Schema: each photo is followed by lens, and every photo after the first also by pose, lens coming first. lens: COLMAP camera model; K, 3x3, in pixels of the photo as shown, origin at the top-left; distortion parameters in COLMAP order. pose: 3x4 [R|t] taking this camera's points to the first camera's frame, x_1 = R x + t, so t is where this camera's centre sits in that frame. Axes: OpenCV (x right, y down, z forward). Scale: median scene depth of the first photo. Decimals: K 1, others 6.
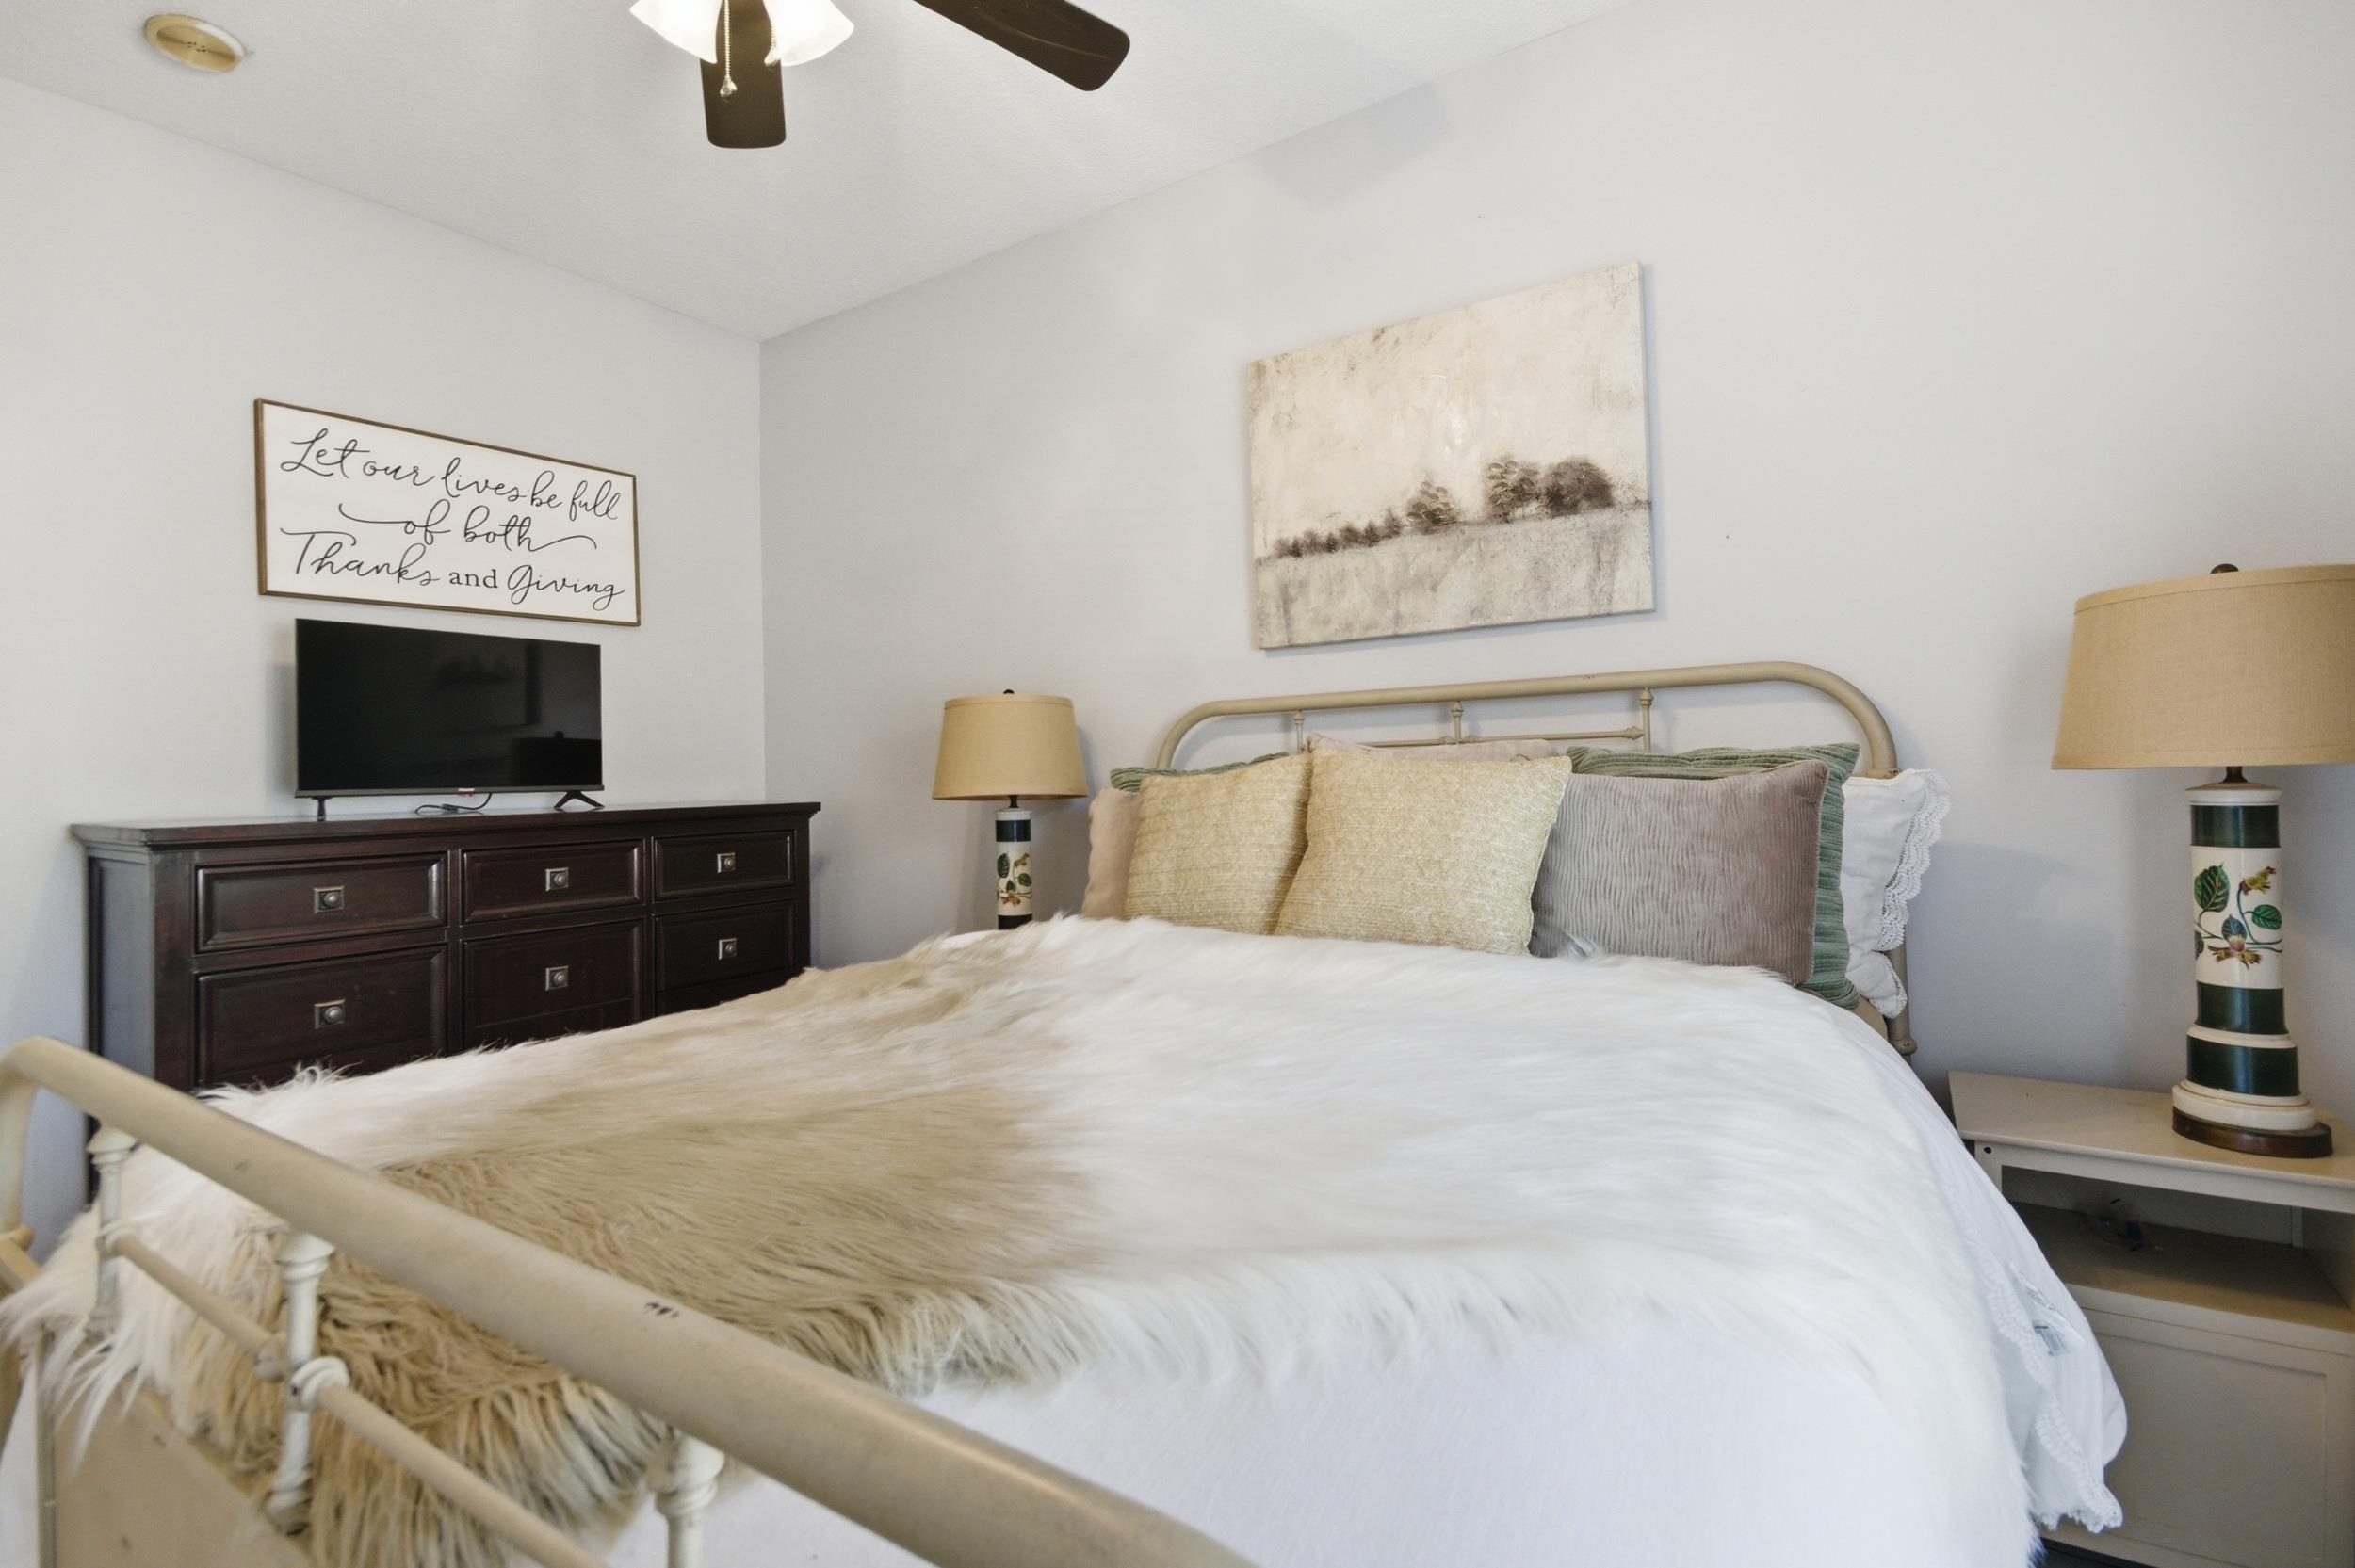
lens RADIAL K [[1091.2, 0, 1147.2], [0, 1091.2, 745.6], [0, 0, 1]] dist [0.000398, -0.008945]
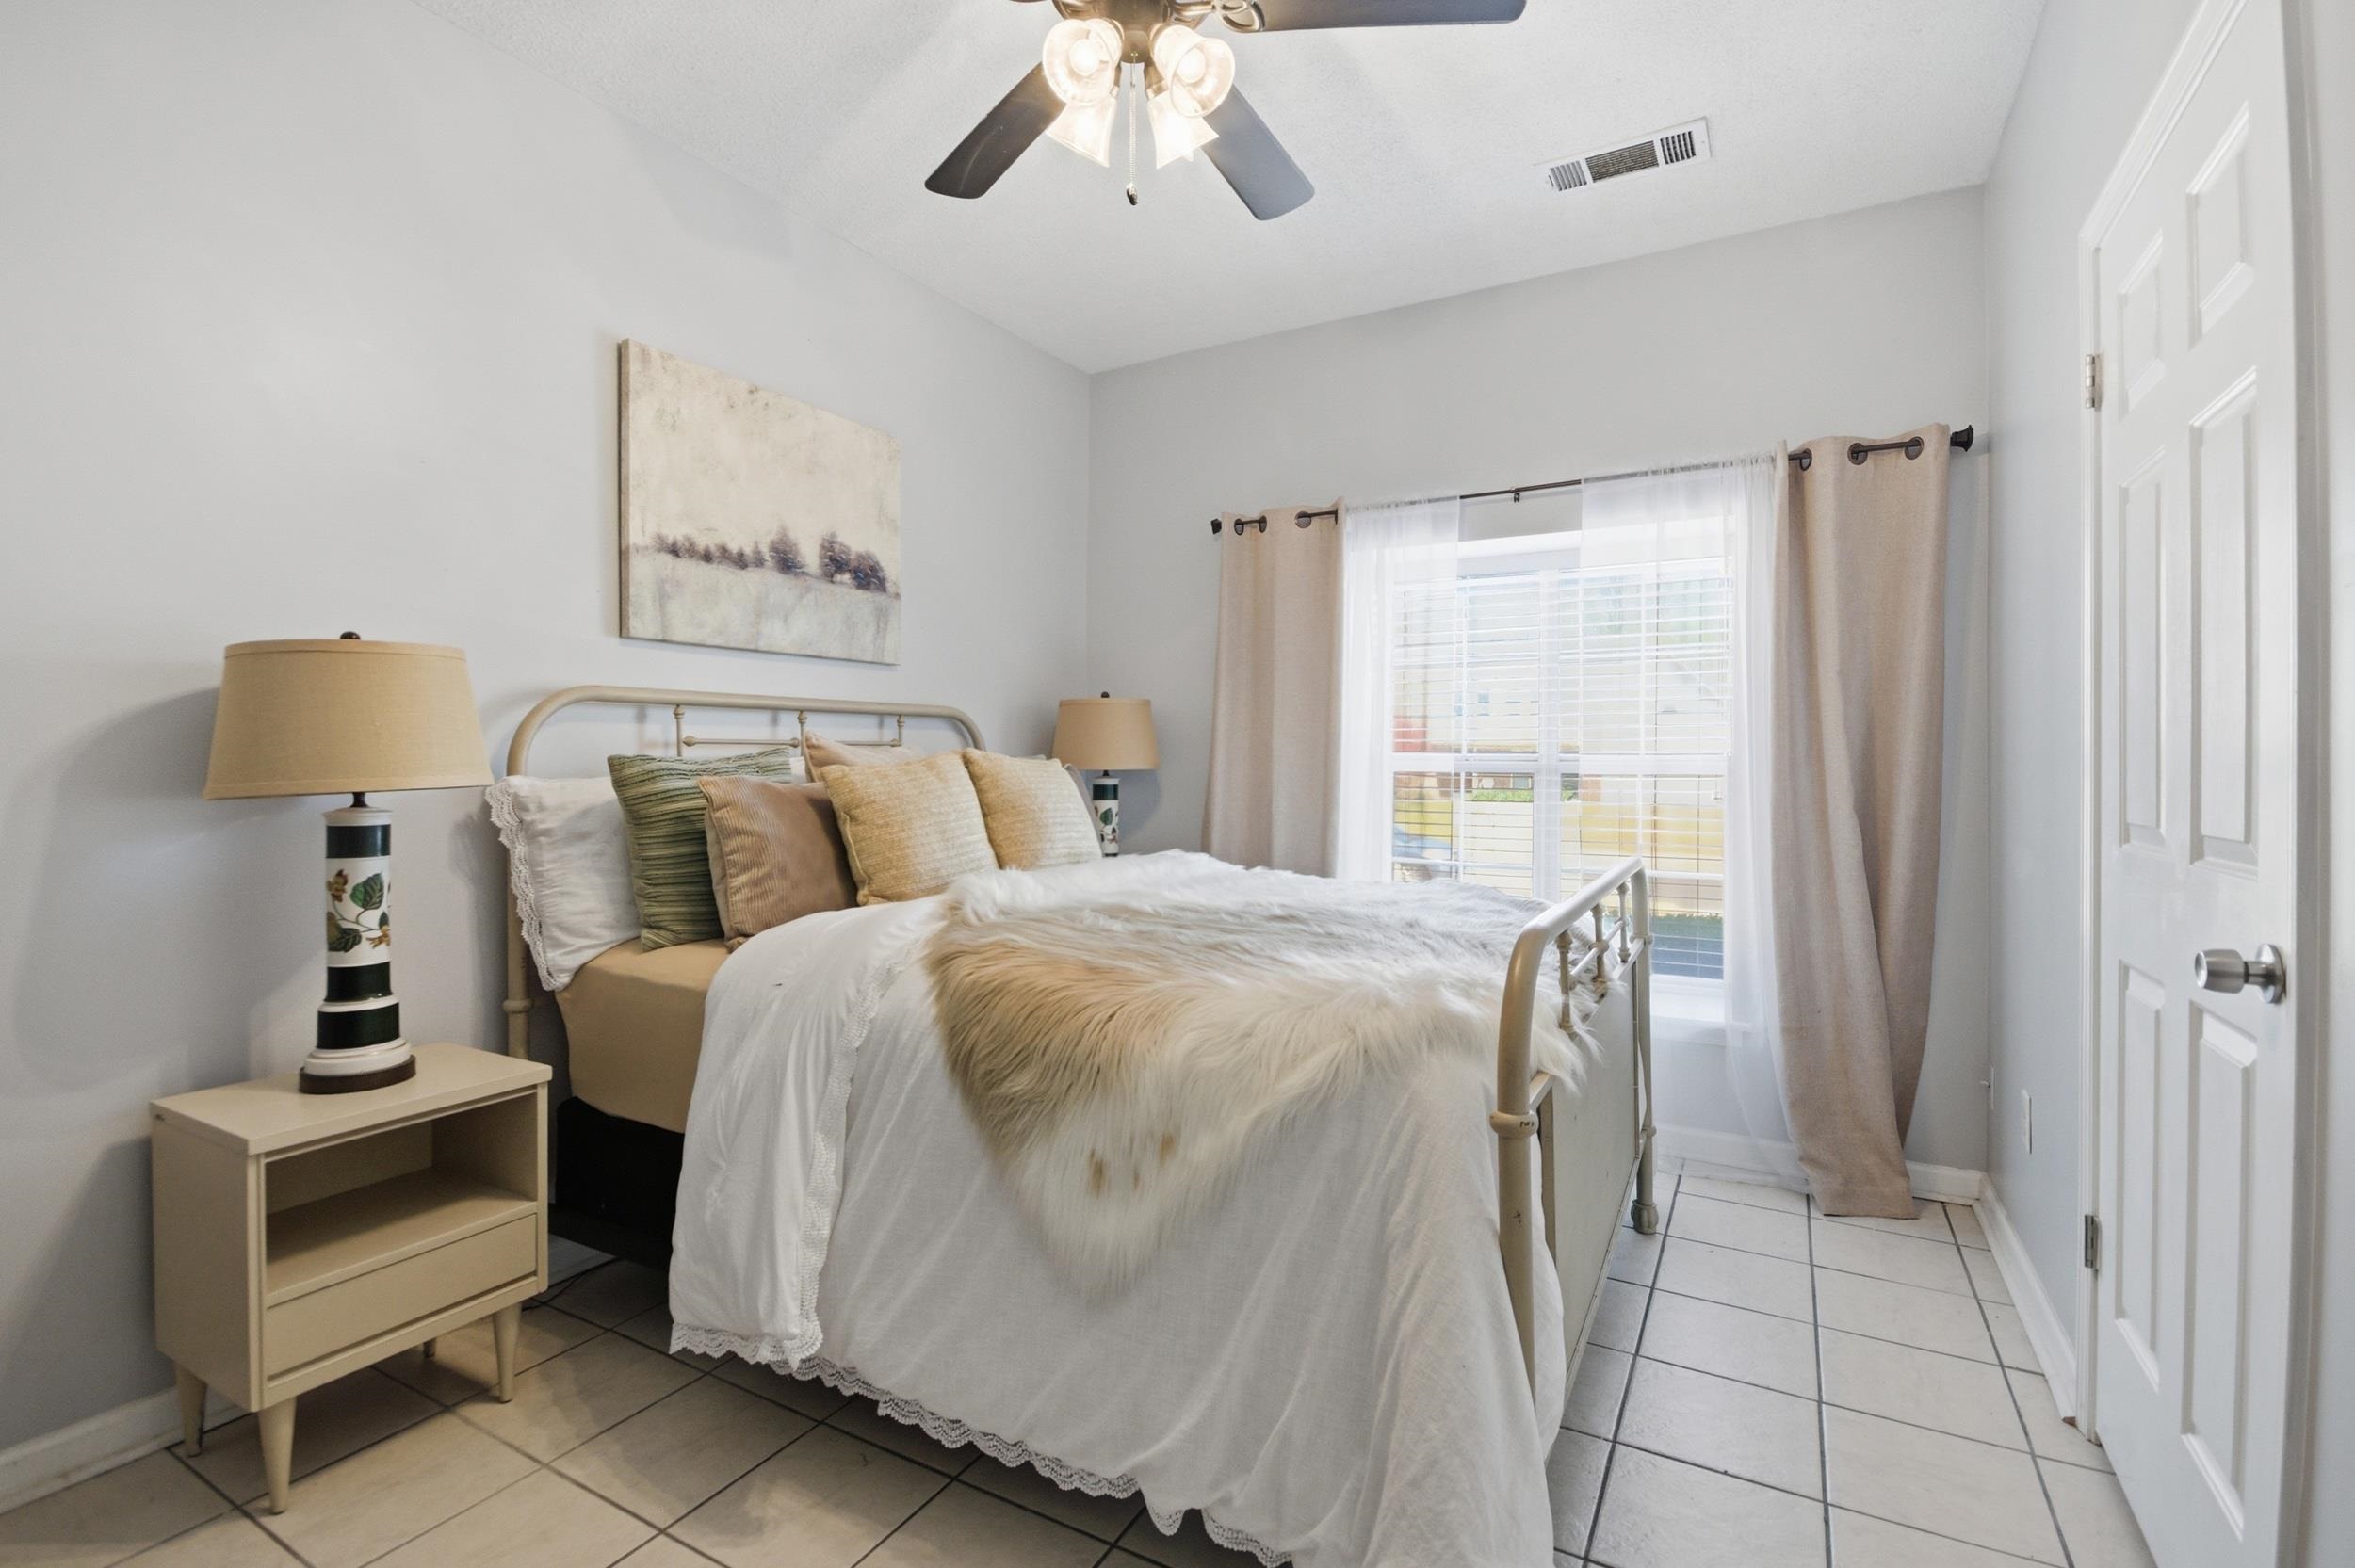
lens RADIAL K [[1059.5, 0, 1173.0], [0, 1059.5, 765.7], [0, 0, 1]] dist [0.001178, -0.006264]
pose [[-0.074370, 0.027912, 0.996840, -0.955240], [-0.012245, 0.999507, -0.028900, 0.051802], [-0.997156, -0.014355, -0.073991, 0.641923]]
